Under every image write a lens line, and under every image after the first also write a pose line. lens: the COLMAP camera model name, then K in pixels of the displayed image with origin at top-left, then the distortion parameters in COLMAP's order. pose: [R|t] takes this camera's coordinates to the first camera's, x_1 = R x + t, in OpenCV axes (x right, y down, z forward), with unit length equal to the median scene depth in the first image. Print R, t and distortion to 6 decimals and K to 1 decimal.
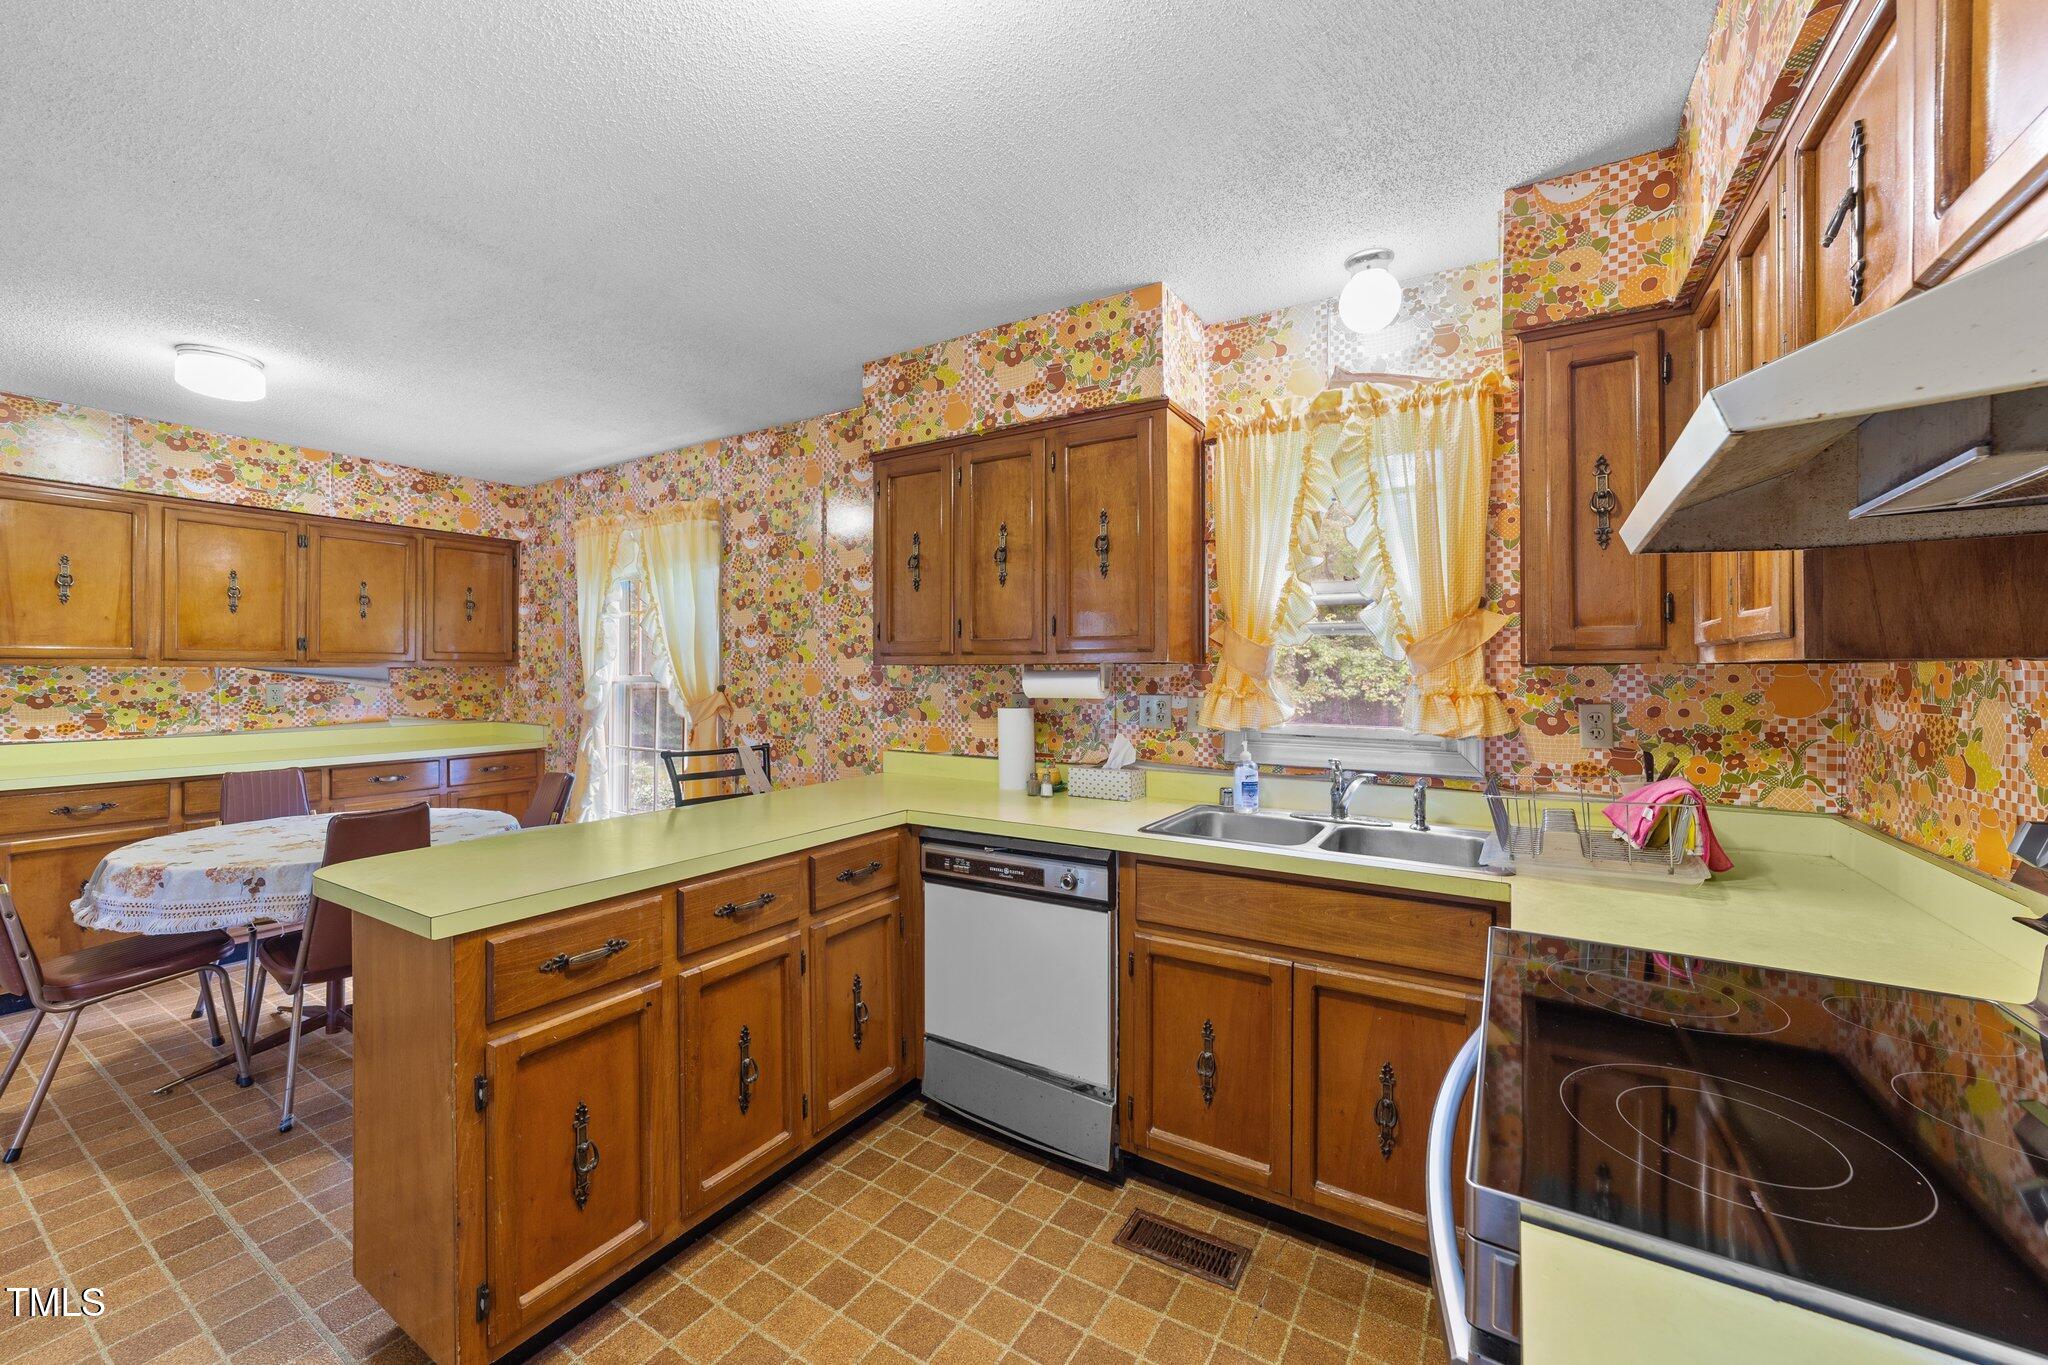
lens RADIAL K [[786.7, 0, 1031.0], [0, 786.7, 669.3], [0, 0, 1]] dist [-0.021633, 0.009522]
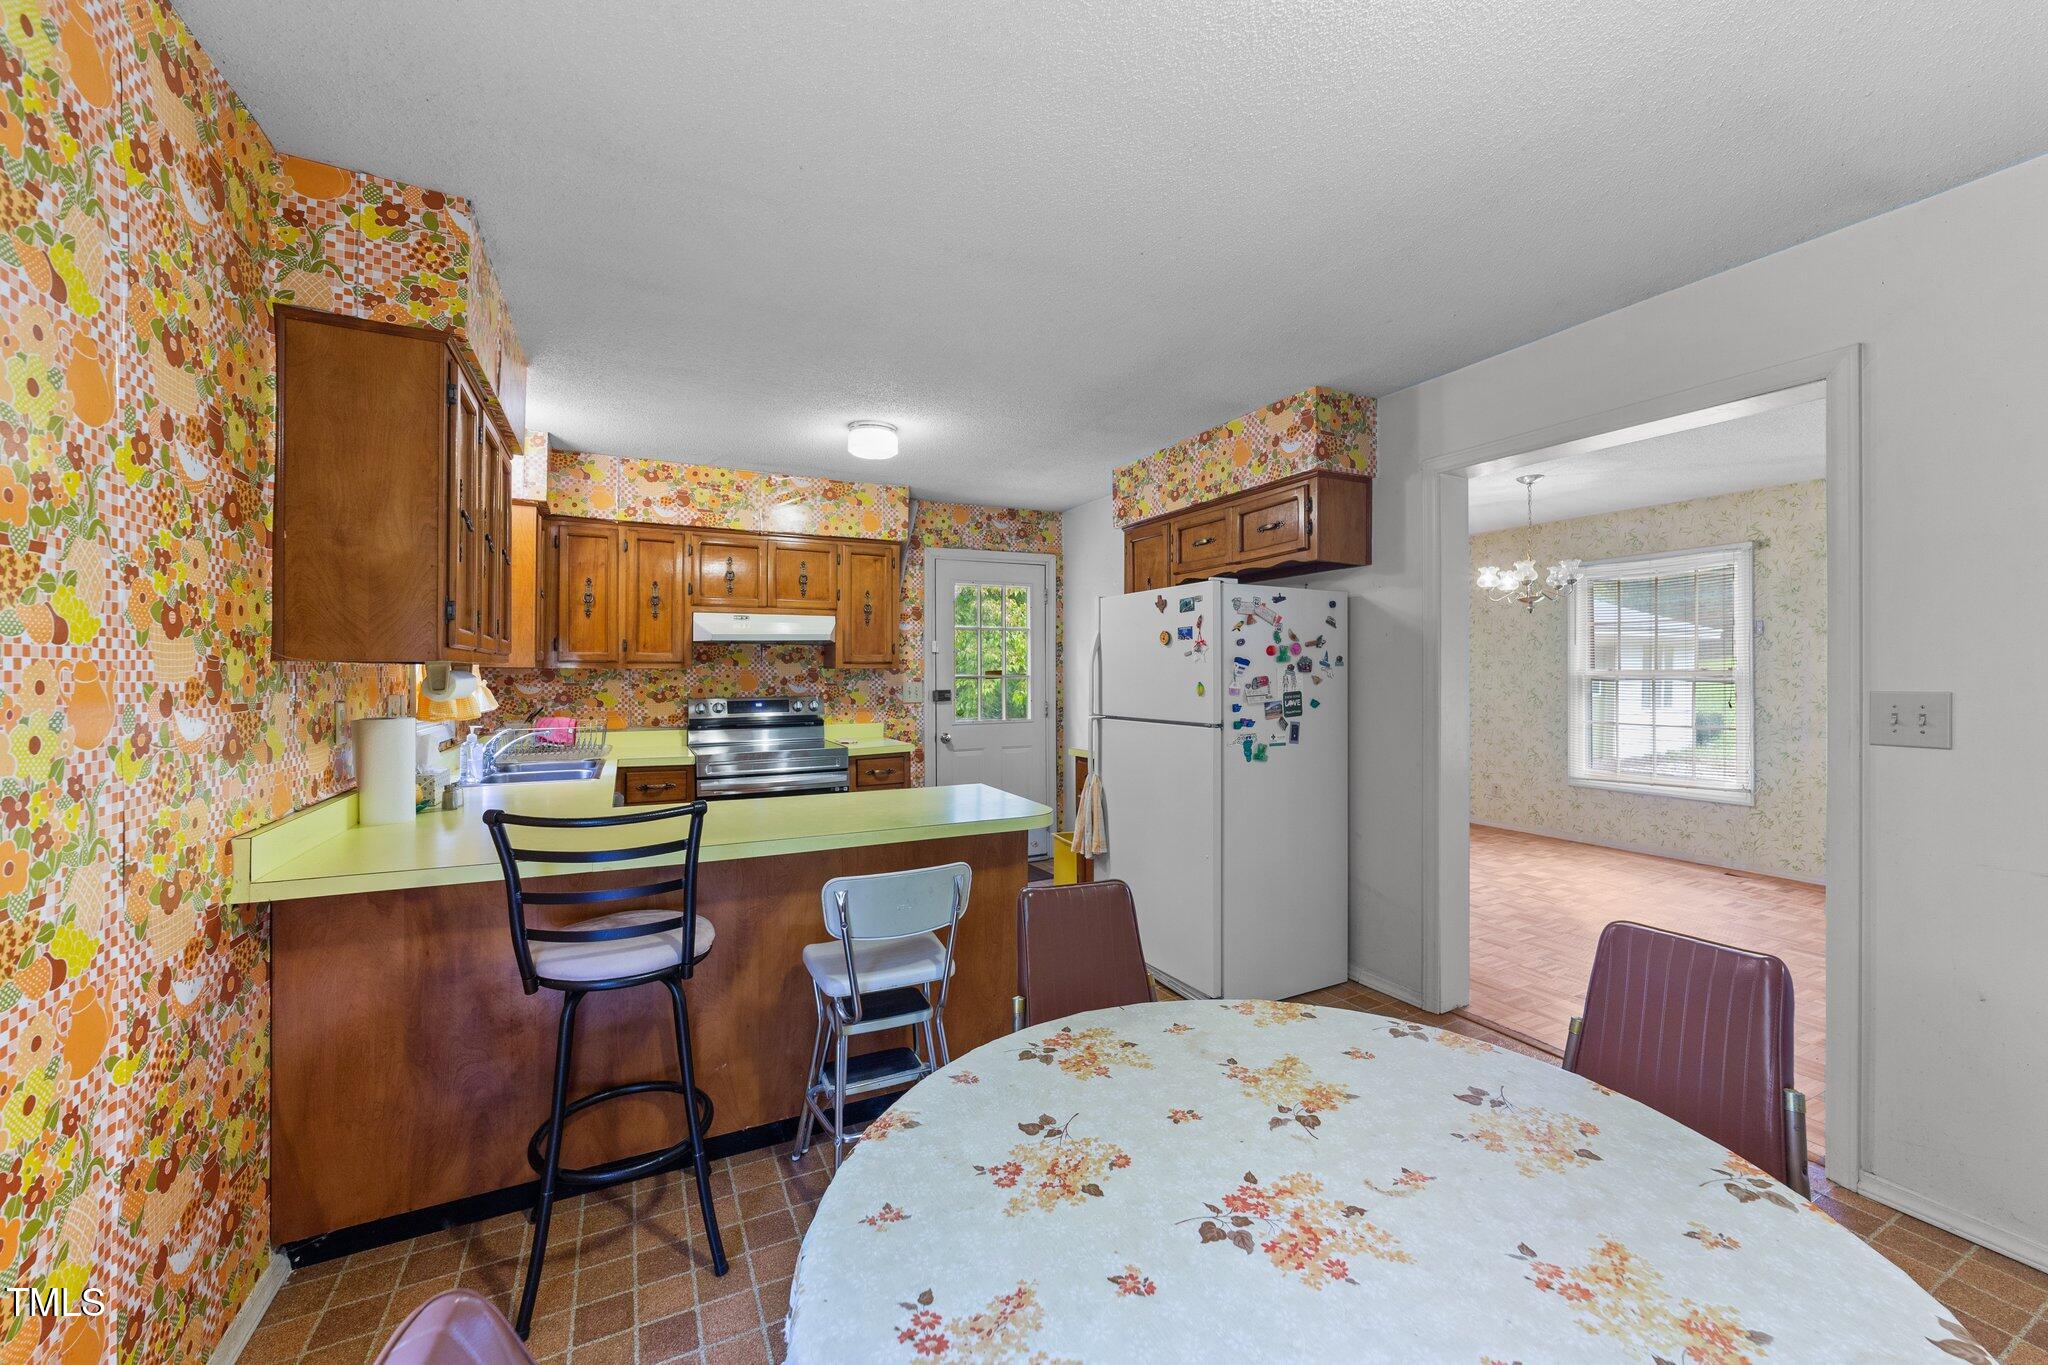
lens RADIAL K [[803.5, 0, 1029.0], [0, 803.5, 668.4], [0, 0, 1]] dist [-0.017978, 0.008806]
pose [[-0.850472, 0.000947, 0.526020, -1.068344], [-0.003372, 0.999968, -0.007251, 0.003219], [-0.526010, -0.007941, -0.850441, 1.465334]]
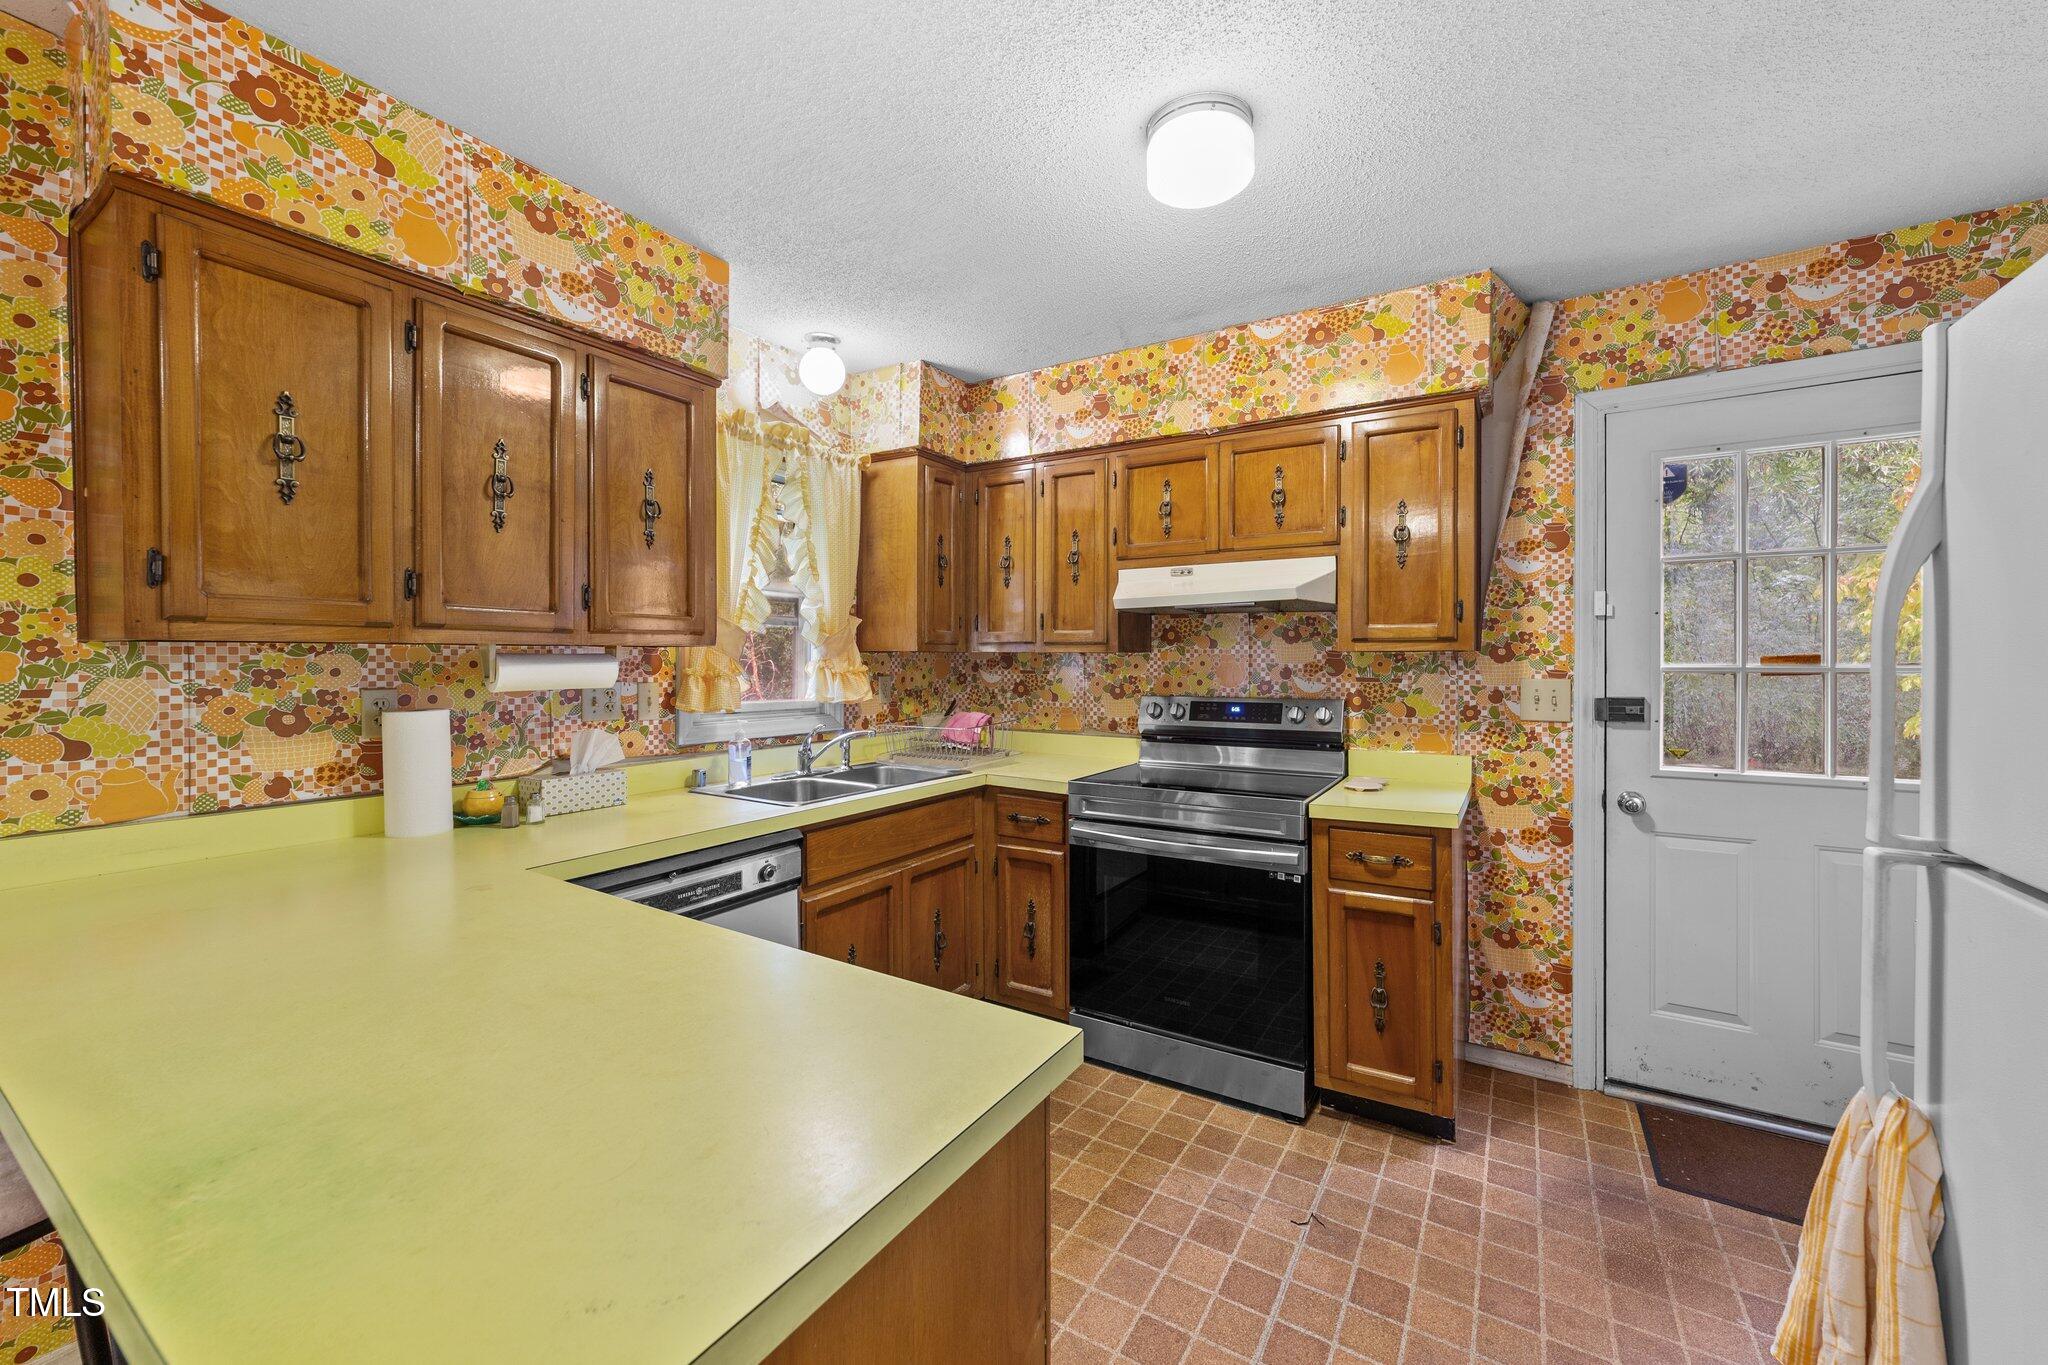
lens RADIAL K [[798.6, 0, 1027.5], [0, 798.6, 663.7], [0, 0, 1]] dist [-0.018225, 0.008961]
pose [[0.008416, -0.009053, 0.999924, -0.736355], [-0.006361, 0.999938, 0.009107, 0.001068], [-0.999944, -0.006437, 0.008358, 0.532860]]
